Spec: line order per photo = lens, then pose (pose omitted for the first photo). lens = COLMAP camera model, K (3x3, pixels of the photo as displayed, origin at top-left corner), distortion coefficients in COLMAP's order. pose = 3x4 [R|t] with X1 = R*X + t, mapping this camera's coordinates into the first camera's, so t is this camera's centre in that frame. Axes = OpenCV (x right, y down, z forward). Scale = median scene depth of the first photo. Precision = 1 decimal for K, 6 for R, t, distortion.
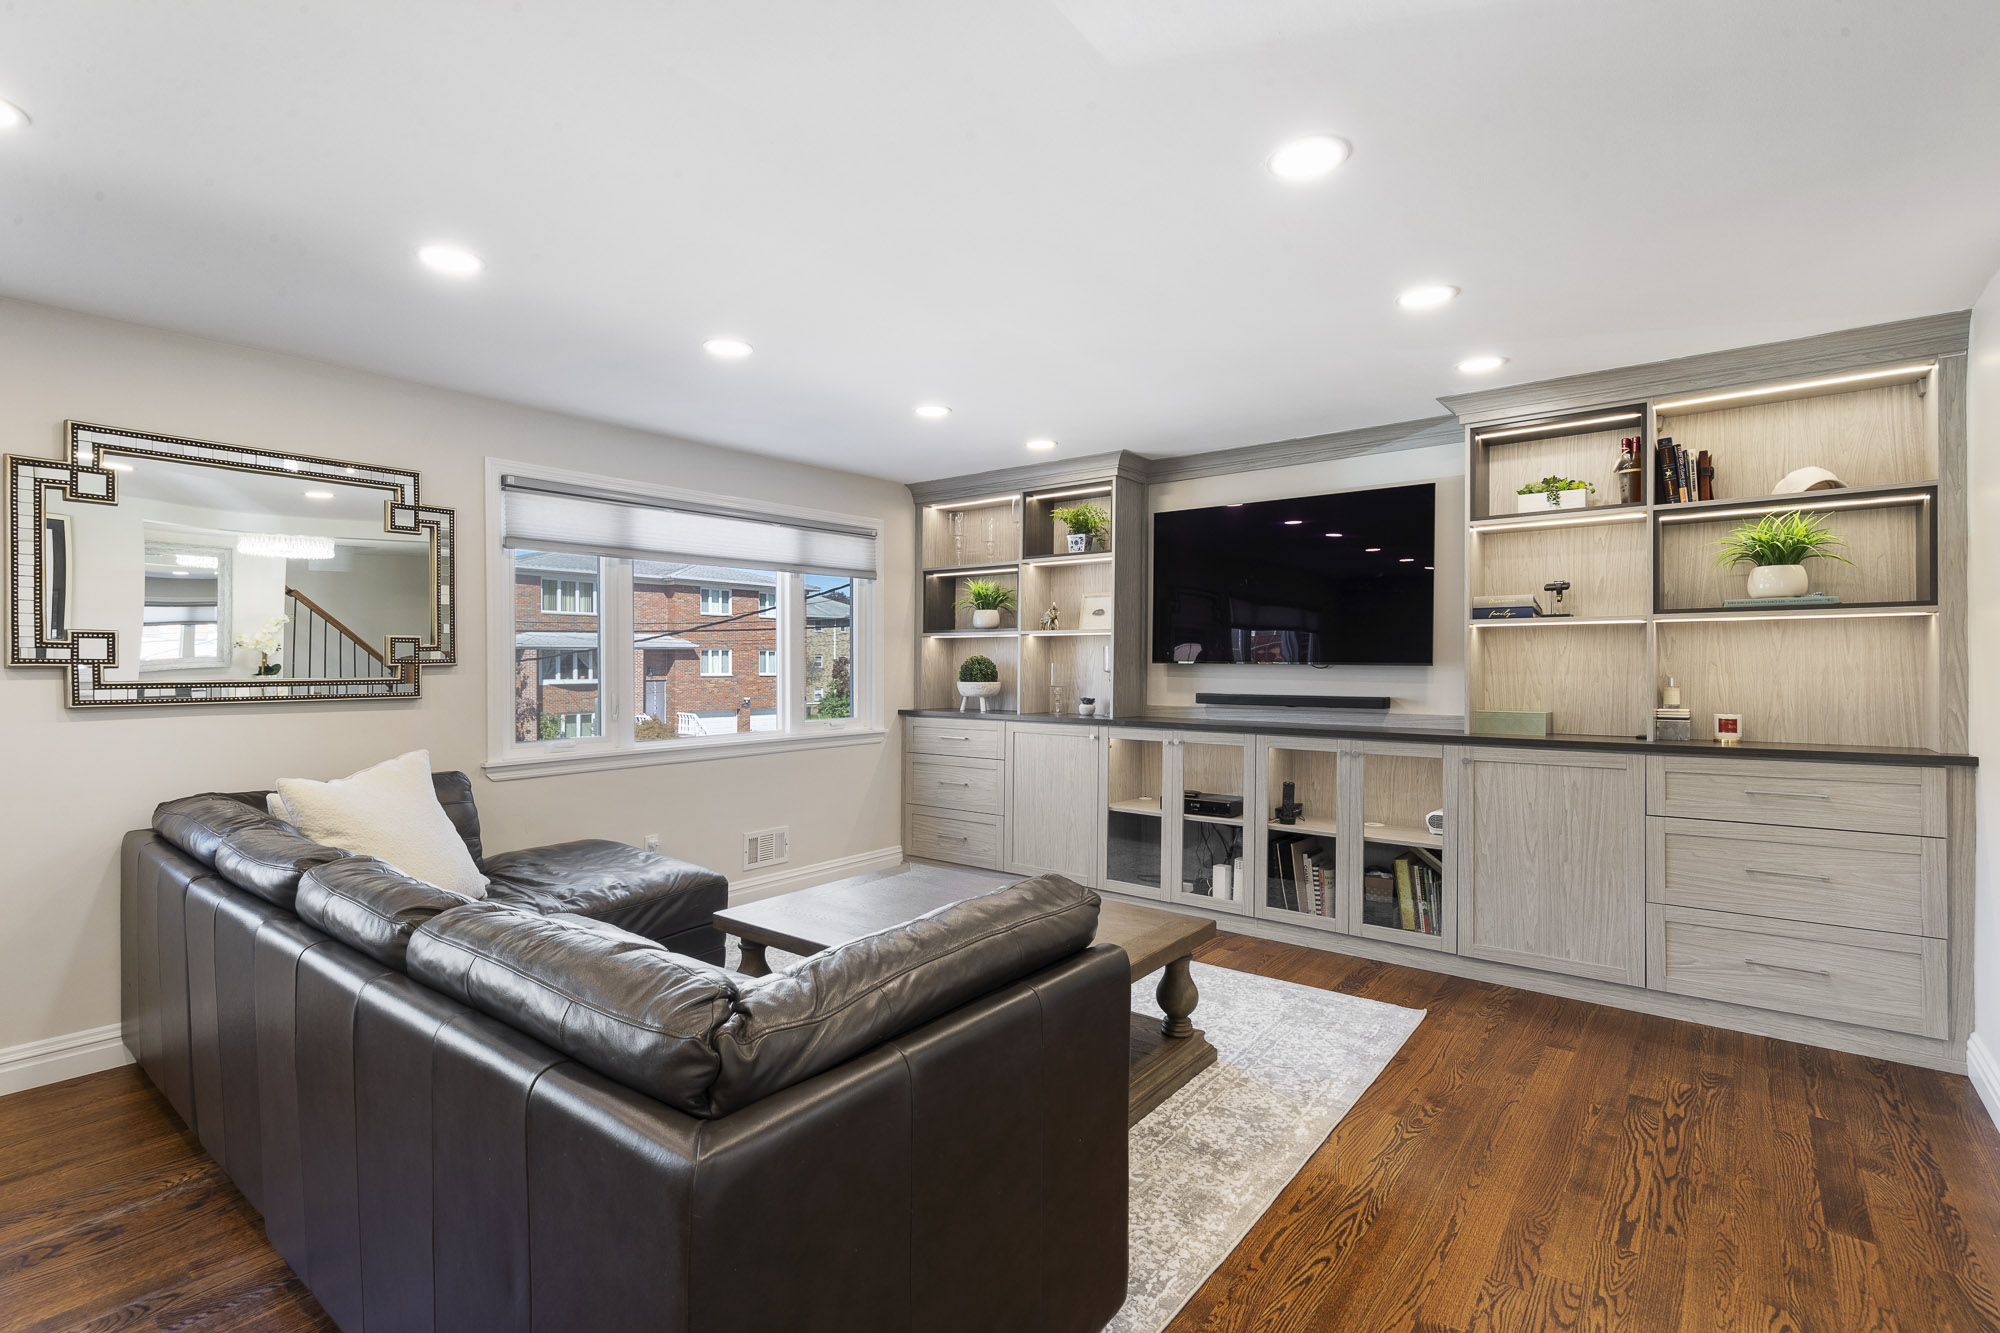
lens RADIAL K [[925.2, 0, 1000.0], [0, 925.2, 666.5], [0, 0, 1]] dist [0.000762, -0.000122]
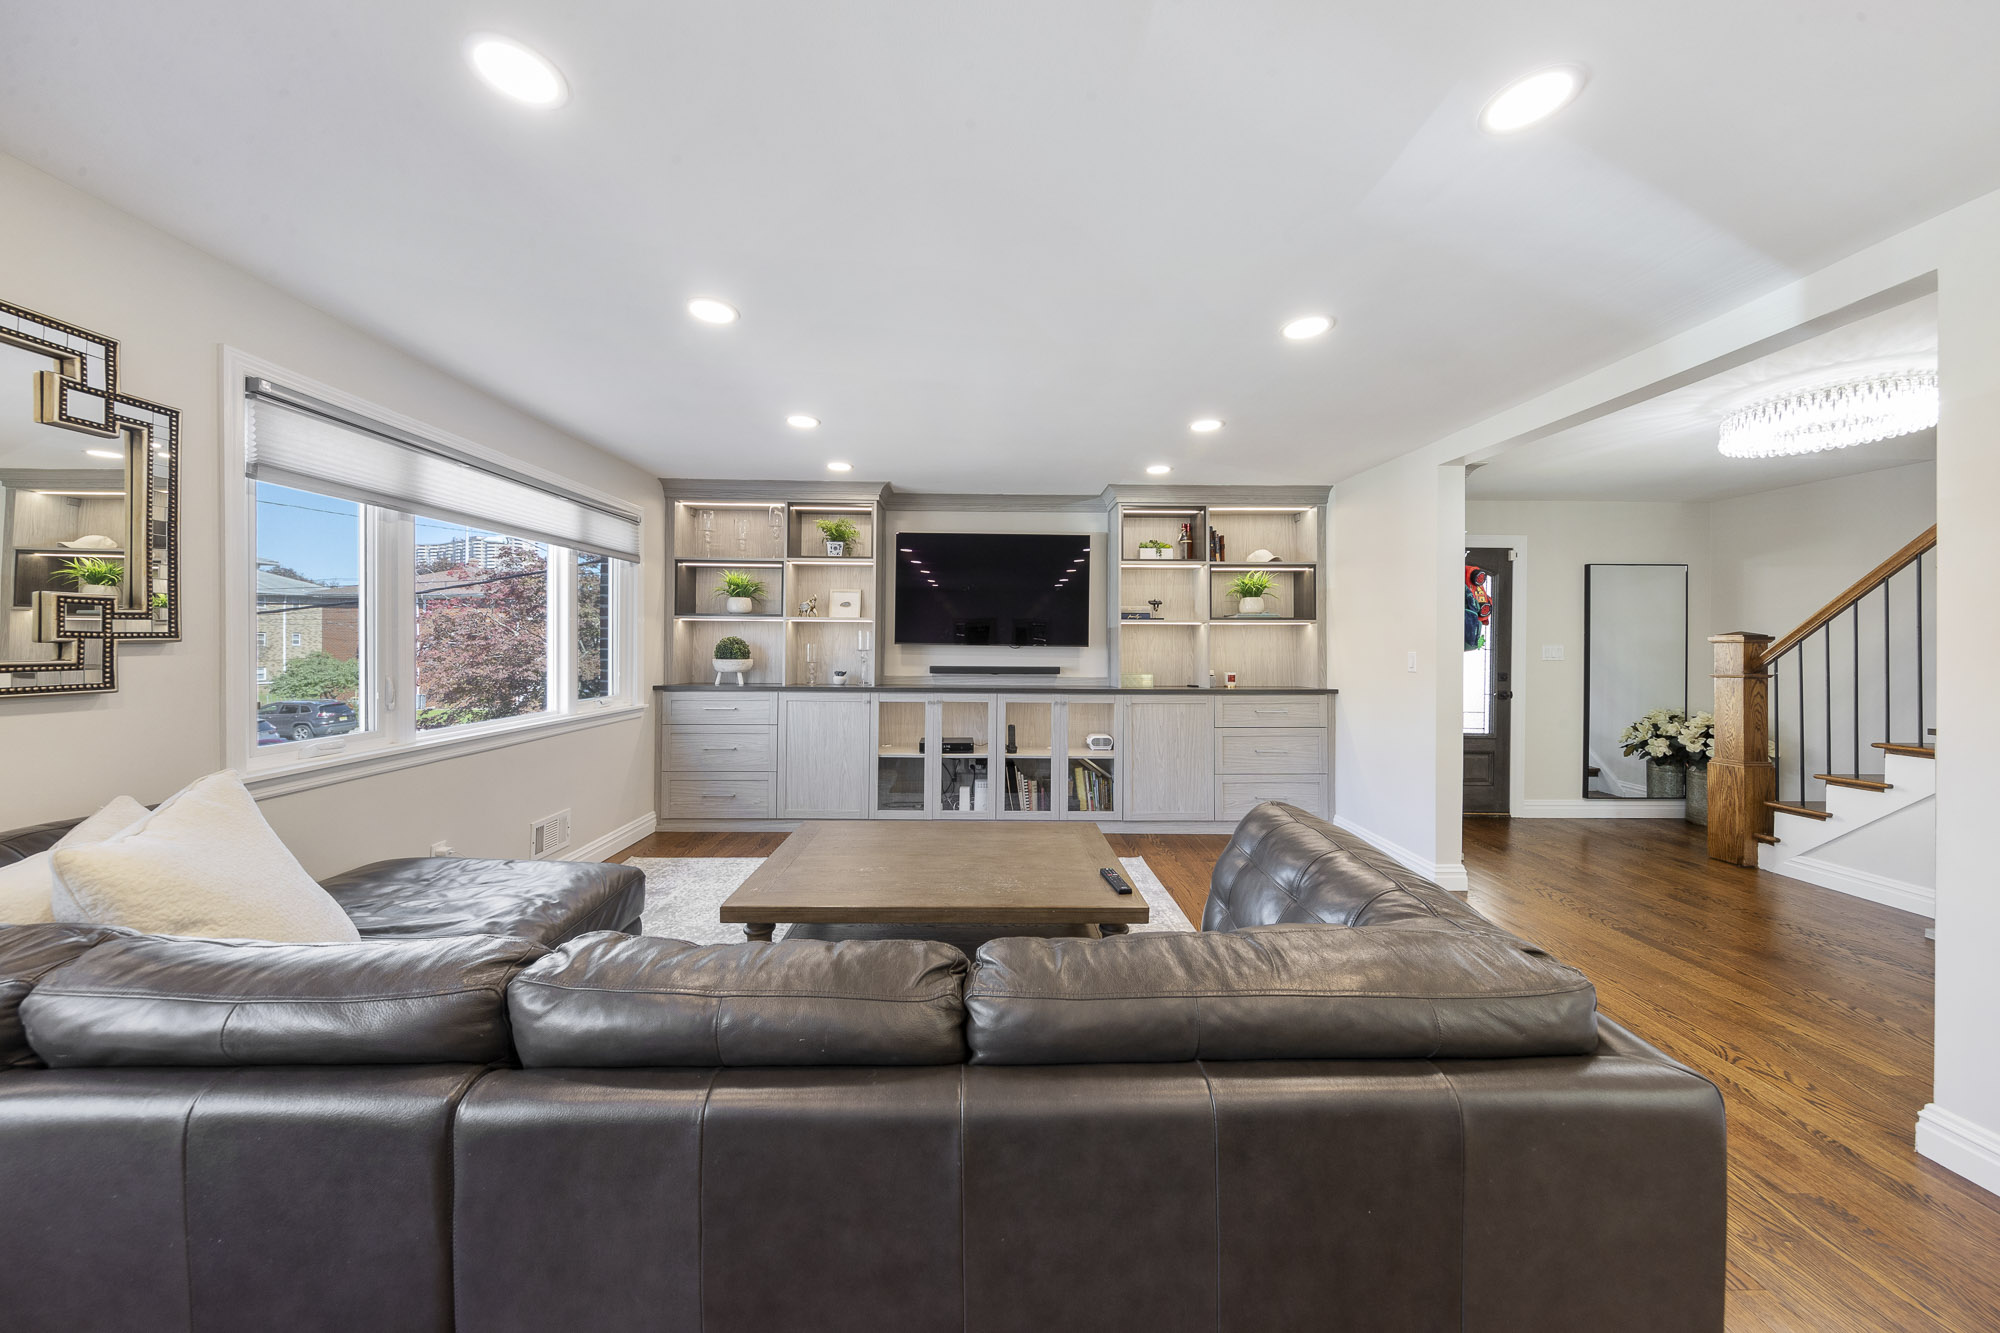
lens RADIAL K [[643.4, 0, 994.0], [0, 643.4, 646.4], [0, 0, 1]] dist [0.000540, -0.000195]
pose [[0.772051, 0.004184, 0.635546, -0.360241], [-0.003826, 0.999991, -0.001935, 0.000847], [-0.635549, -0.000938, 0.772060, 0.217976]]
